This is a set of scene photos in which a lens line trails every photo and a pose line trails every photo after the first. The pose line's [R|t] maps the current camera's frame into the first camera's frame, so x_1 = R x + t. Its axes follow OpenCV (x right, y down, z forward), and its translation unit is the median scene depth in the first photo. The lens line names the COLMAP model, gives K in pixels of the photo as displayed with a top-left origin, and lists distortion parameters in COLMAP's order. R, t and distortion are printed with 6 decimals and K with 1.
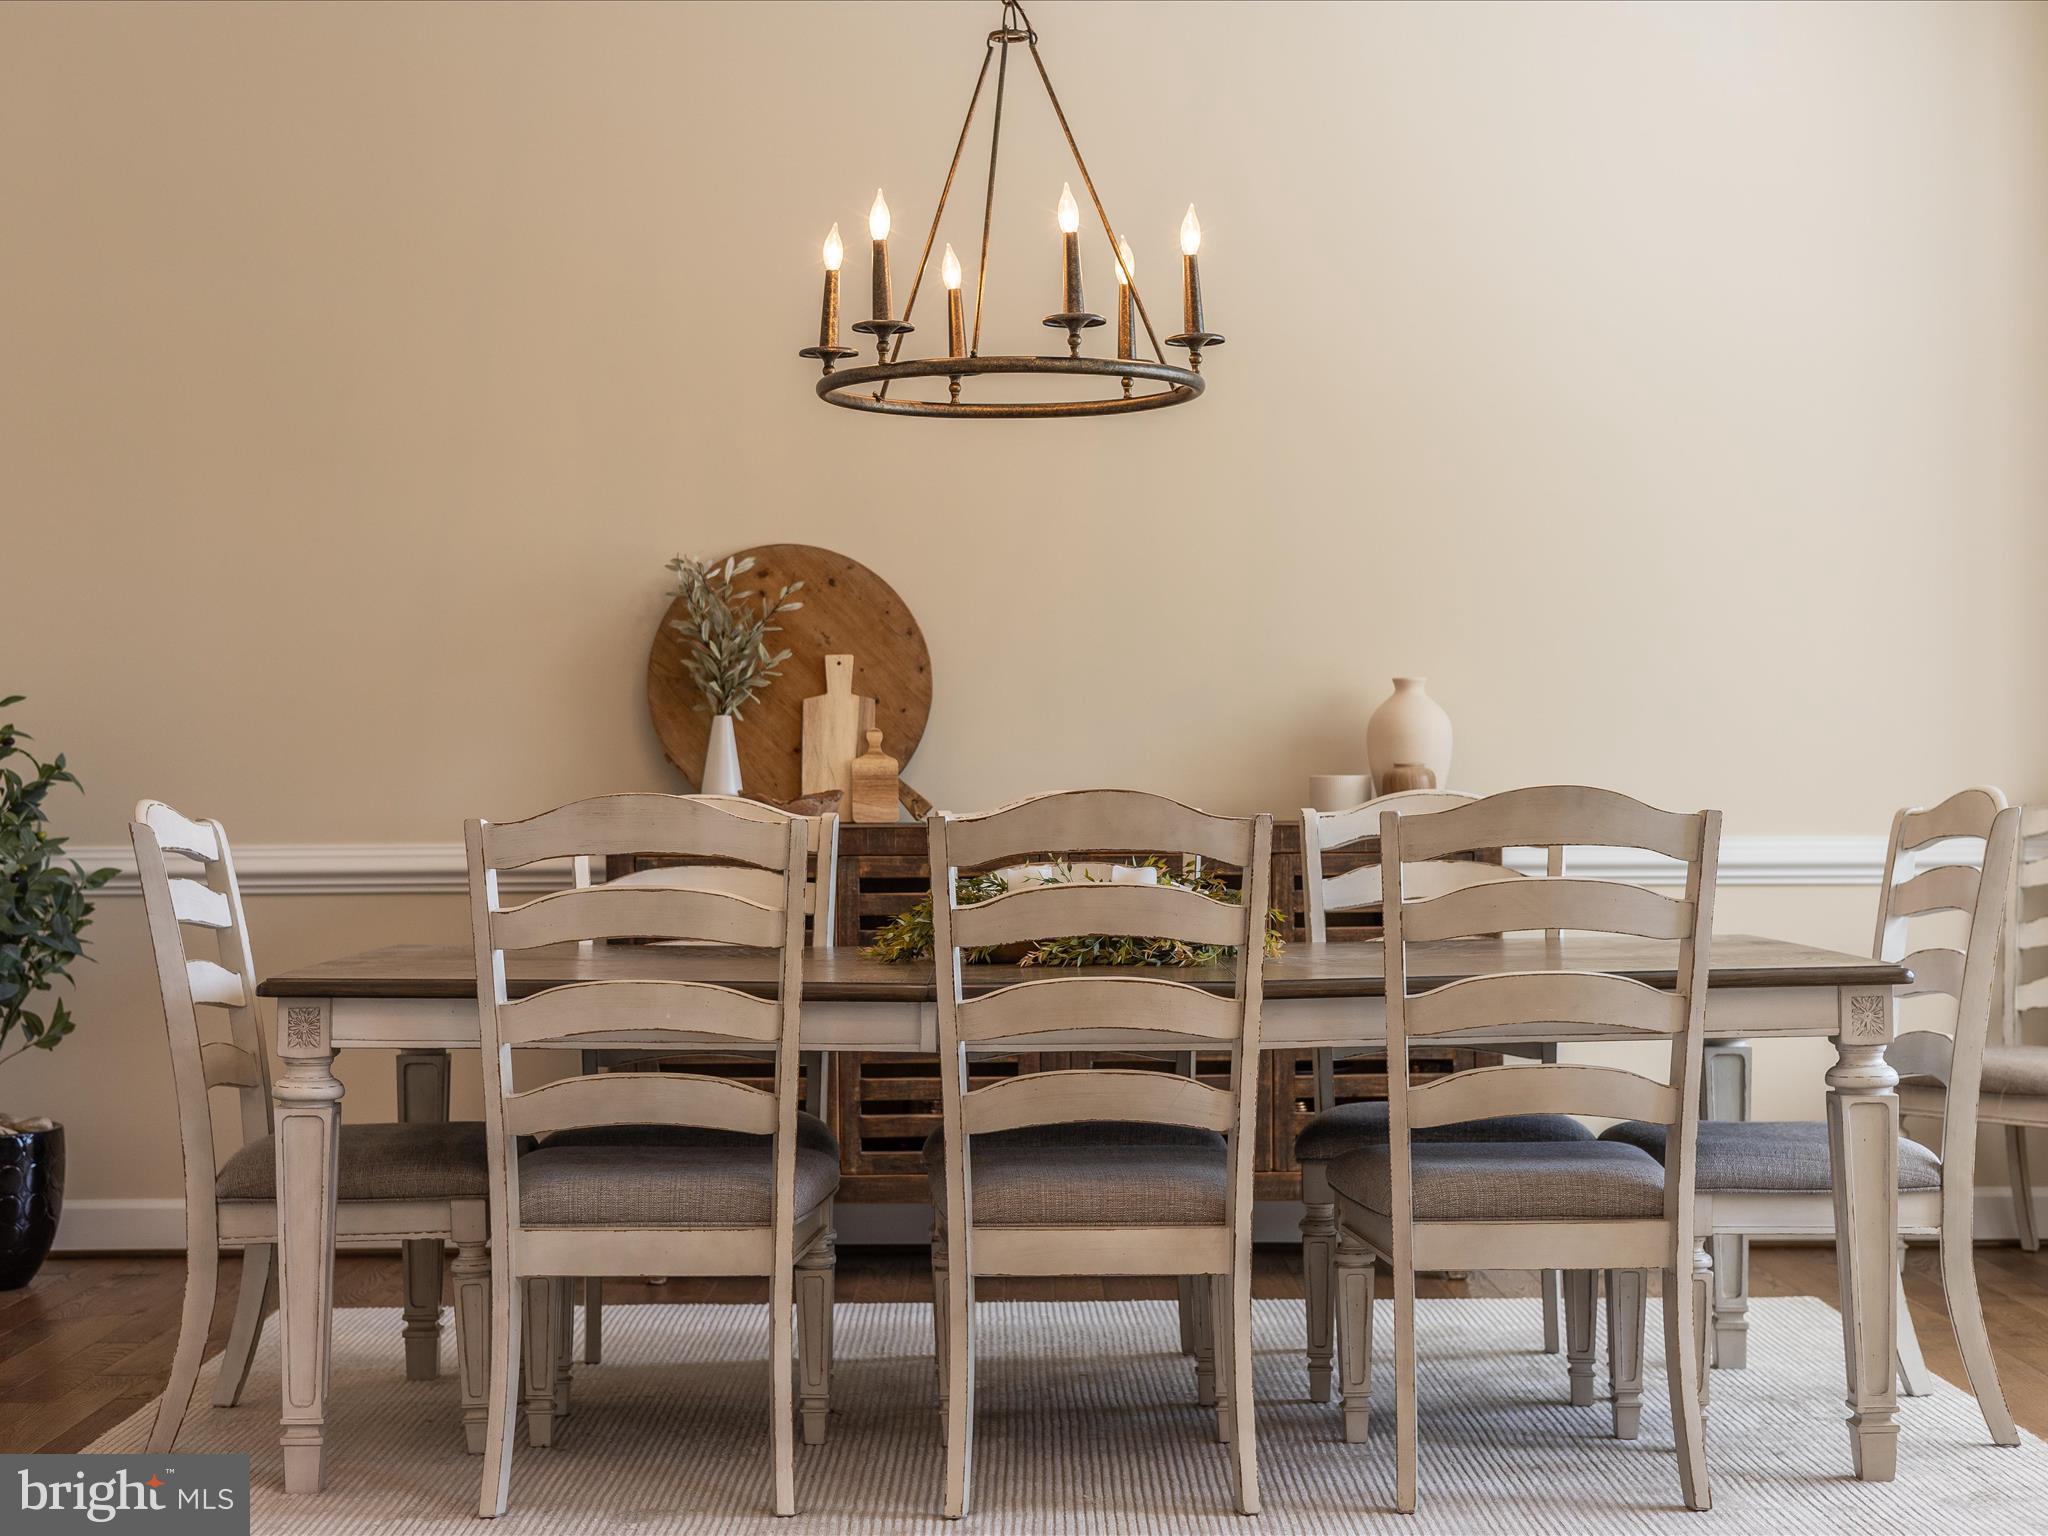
lens RADIAL K [[971.4, 0, 1024.3], [0, 971.4, 758.8], [0, 0, 1]] dist [0.007128, 0.001228]
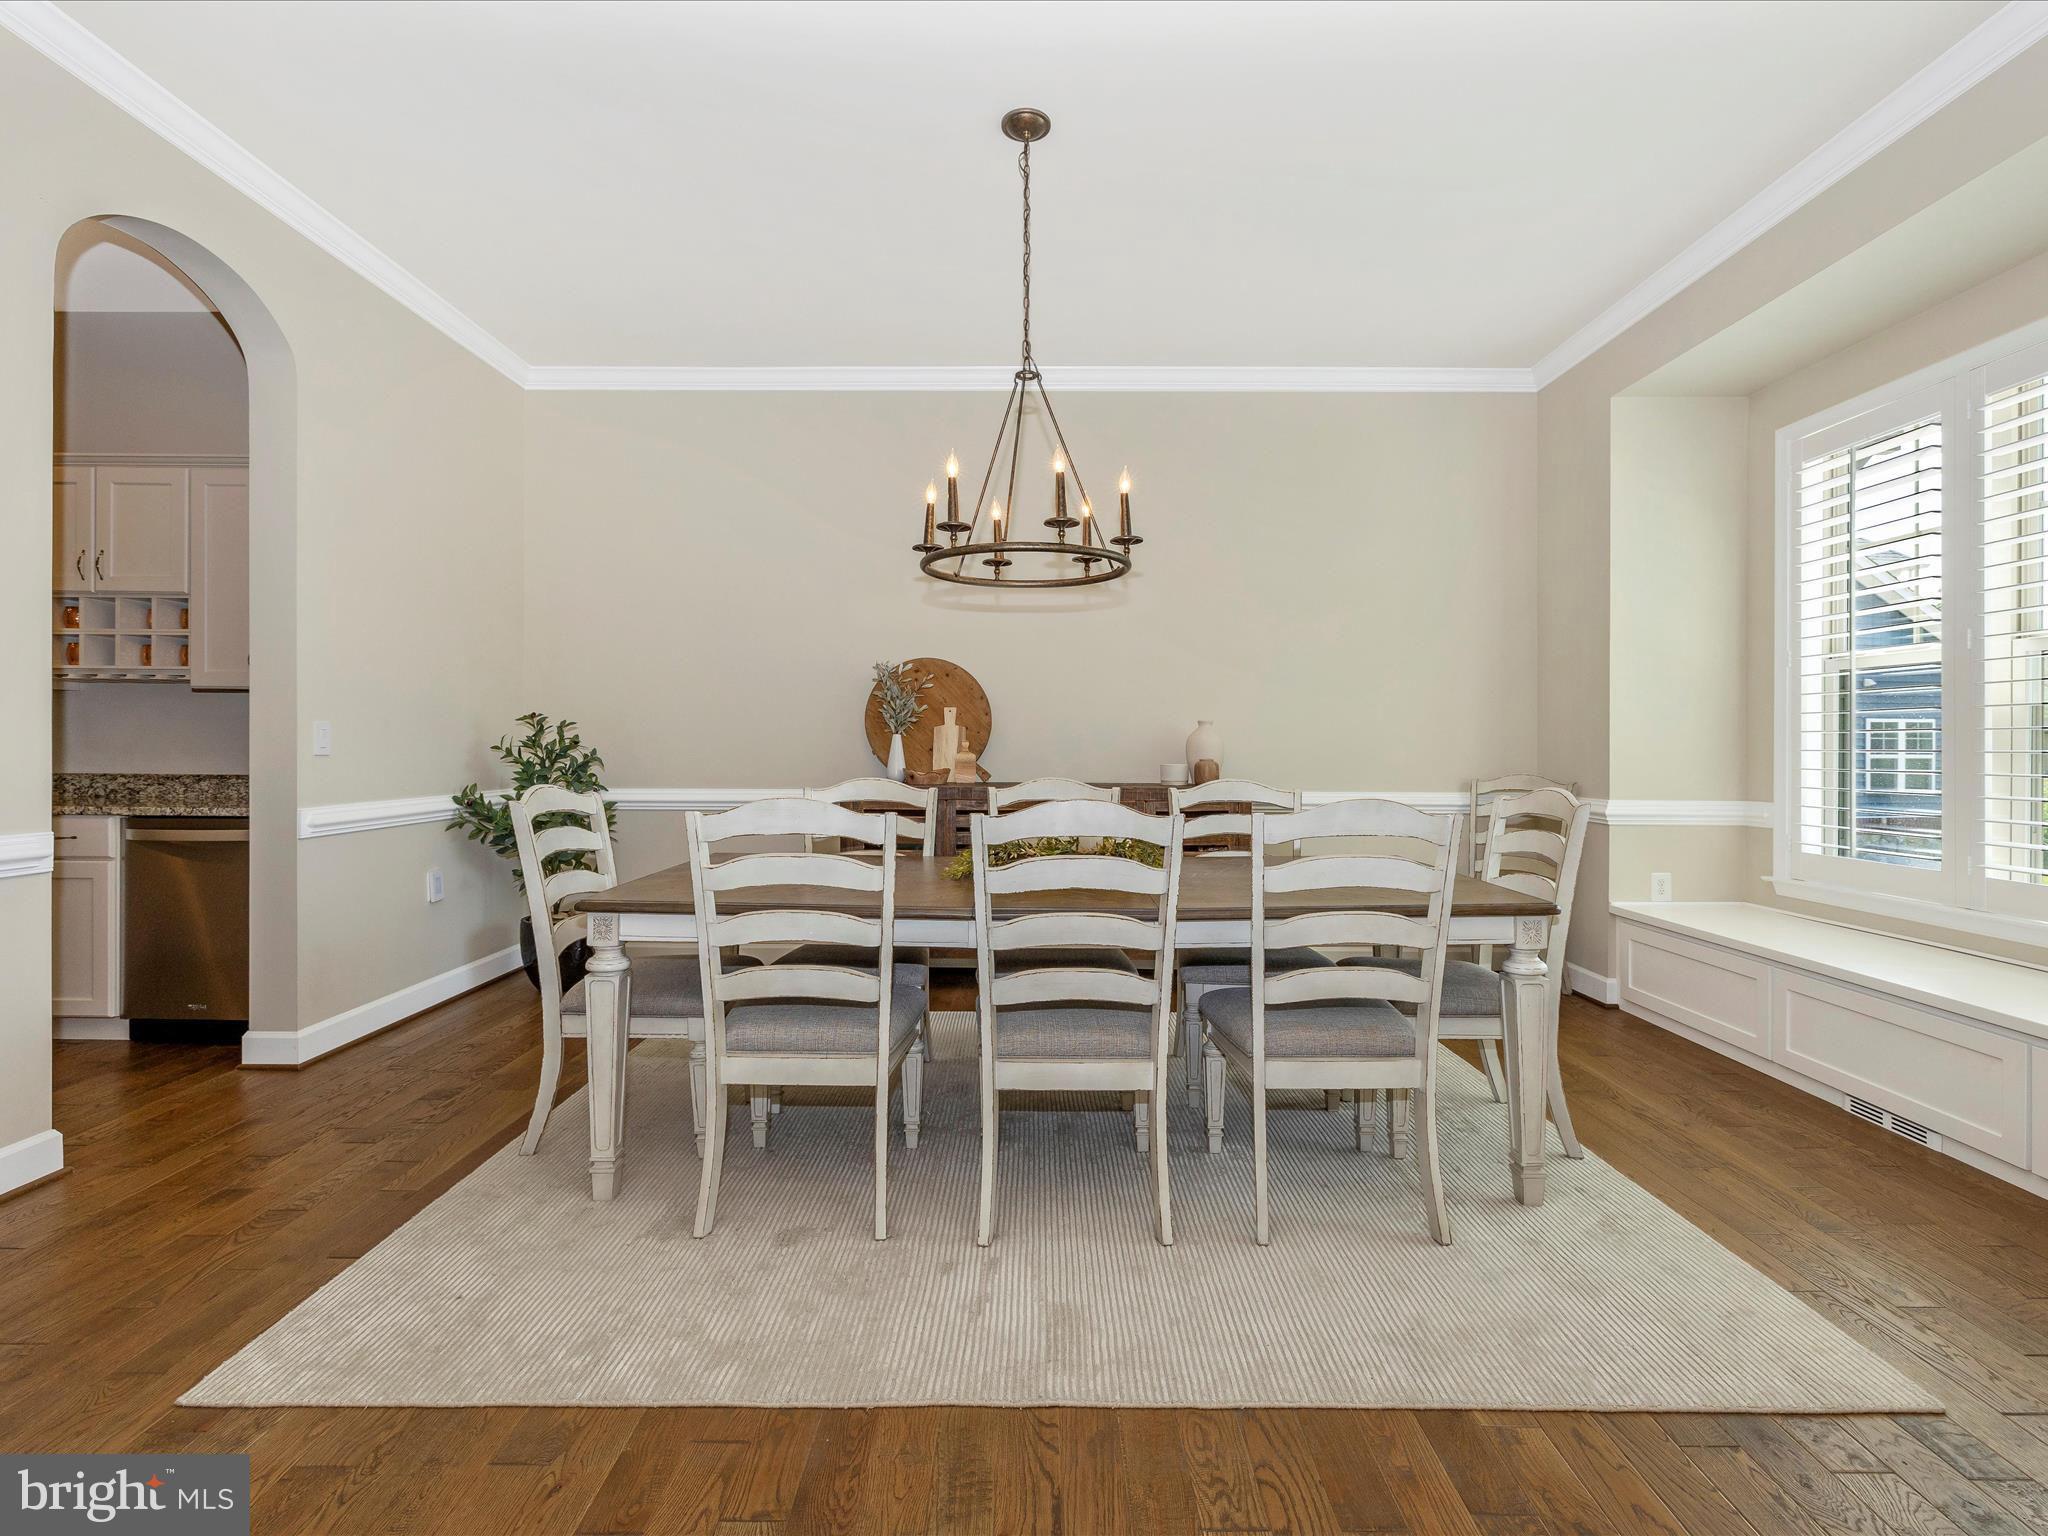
lens RADIAL K [[971.4, 0, 1028.0], [0, 971.4, 773.4], [0, 0, 1]] dist [0.007128, 0.001228]
pose [[0.999931, 0.010294, 0.005699, -0.015694], [-0.009987, 0.998618, -0.051607, 0.104639], [-0.006222, 0.051546, 0.998651, -0.809215]]
